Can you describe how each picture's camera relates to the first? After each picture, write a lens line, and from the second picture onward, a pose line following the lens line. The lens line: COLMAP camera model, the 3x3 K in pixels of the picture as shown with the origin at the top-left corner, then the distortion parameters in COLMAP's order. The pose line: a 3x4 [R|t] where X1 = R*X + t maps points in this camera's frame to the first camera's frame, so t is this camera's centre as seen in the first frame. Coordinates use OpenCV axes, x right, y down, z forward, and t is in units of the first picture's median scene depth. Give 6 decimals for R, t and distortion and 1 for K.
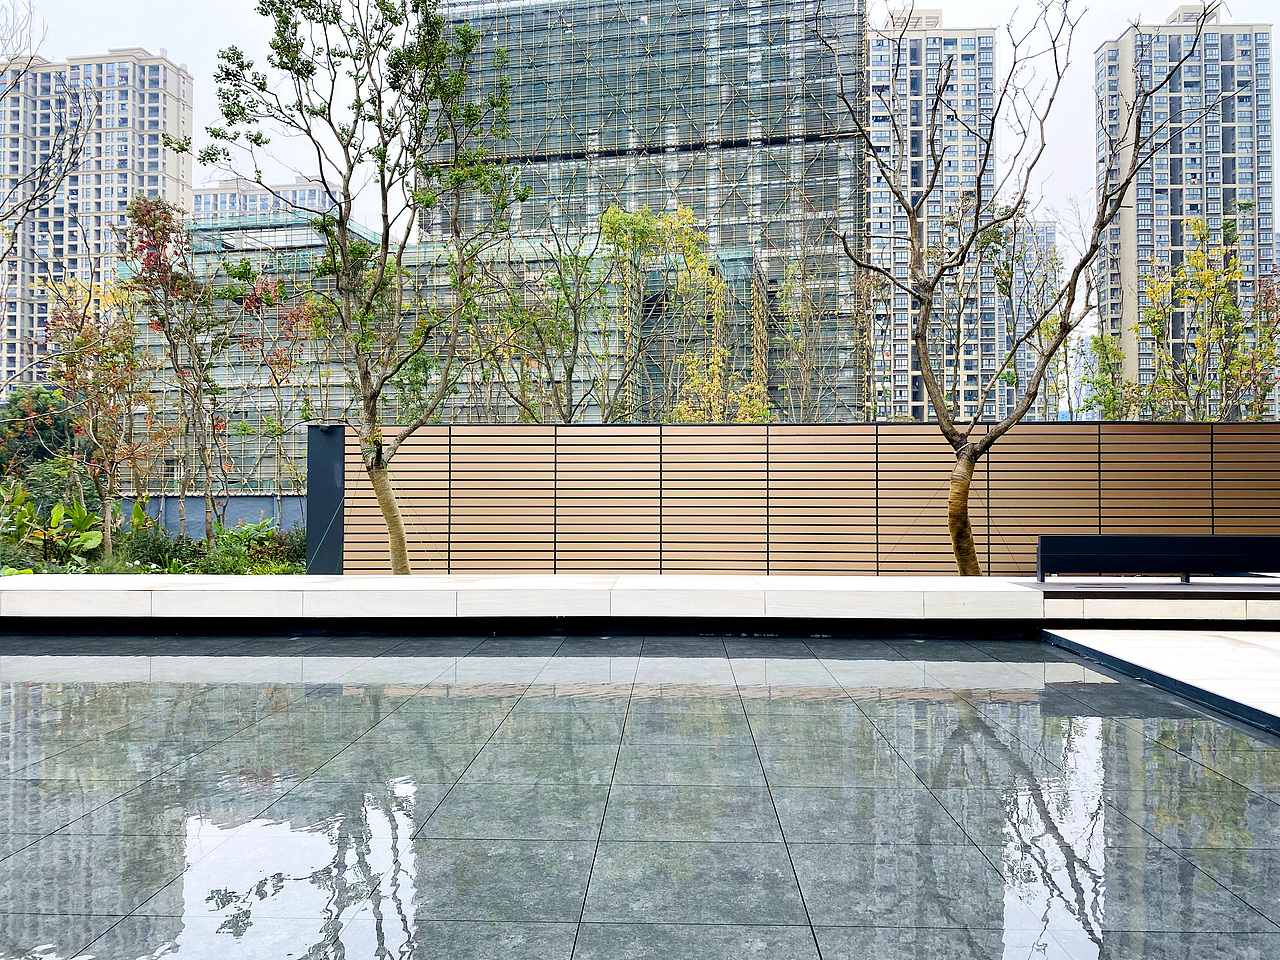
lens RADIAL K [[973.0, 0, 635.8], [0, 973.0, 478.9], [0, 0, 1]] dist [0.005952, 0.006999]
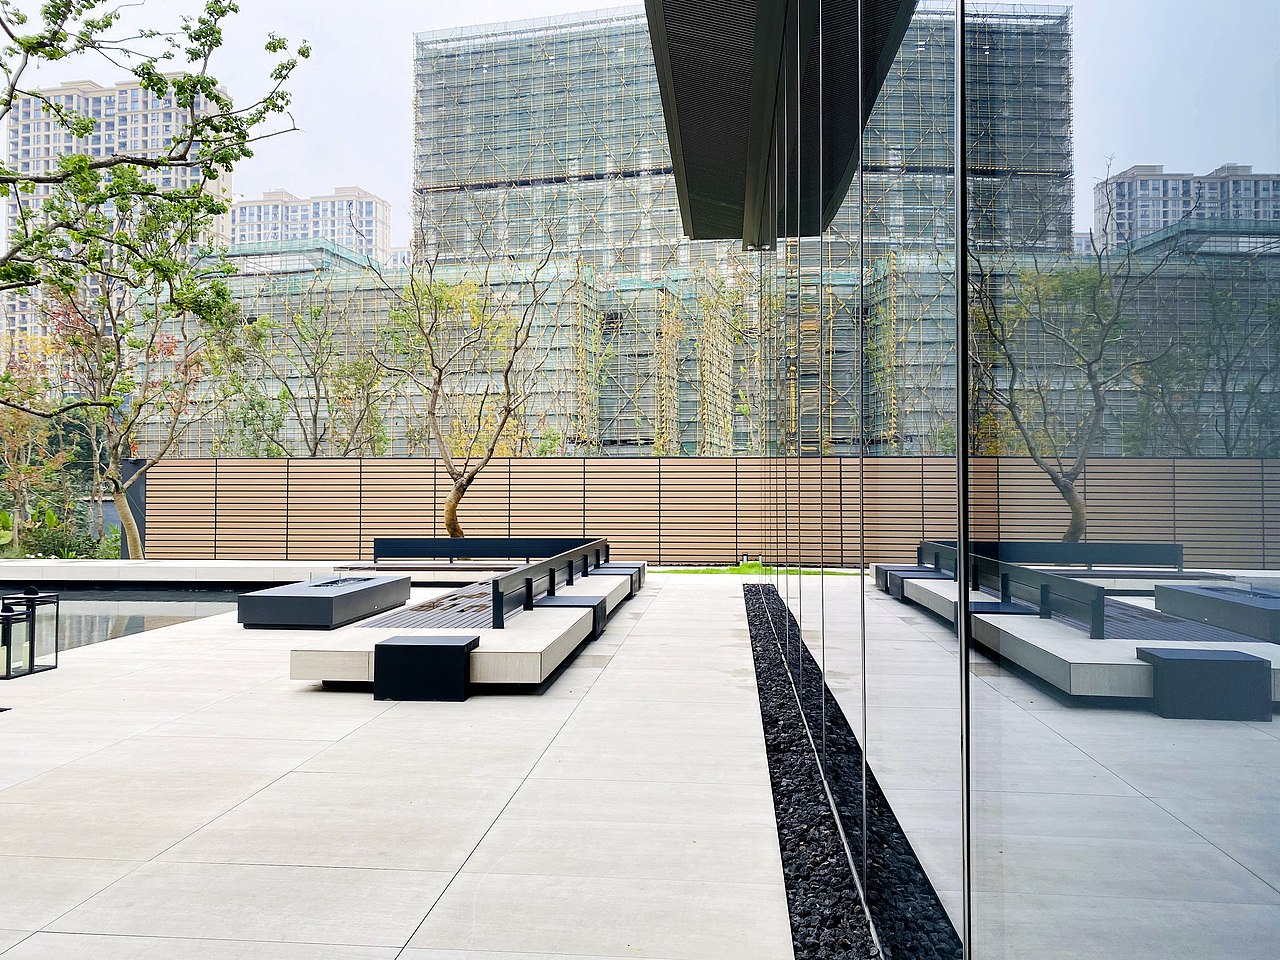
lens RADIAL K [[973.0, 0, 644.5], [0, 973.0, 483.0], [0, 0, 1]] dist [0.005952, 0.006999]
pose [[0.998752, 0.001427, -0.049916, 0.088584], [-0.001071, 0.999974, 0.007173, -0.005157], [0.049924, -0.007111, 0.998728, -0.070656]]
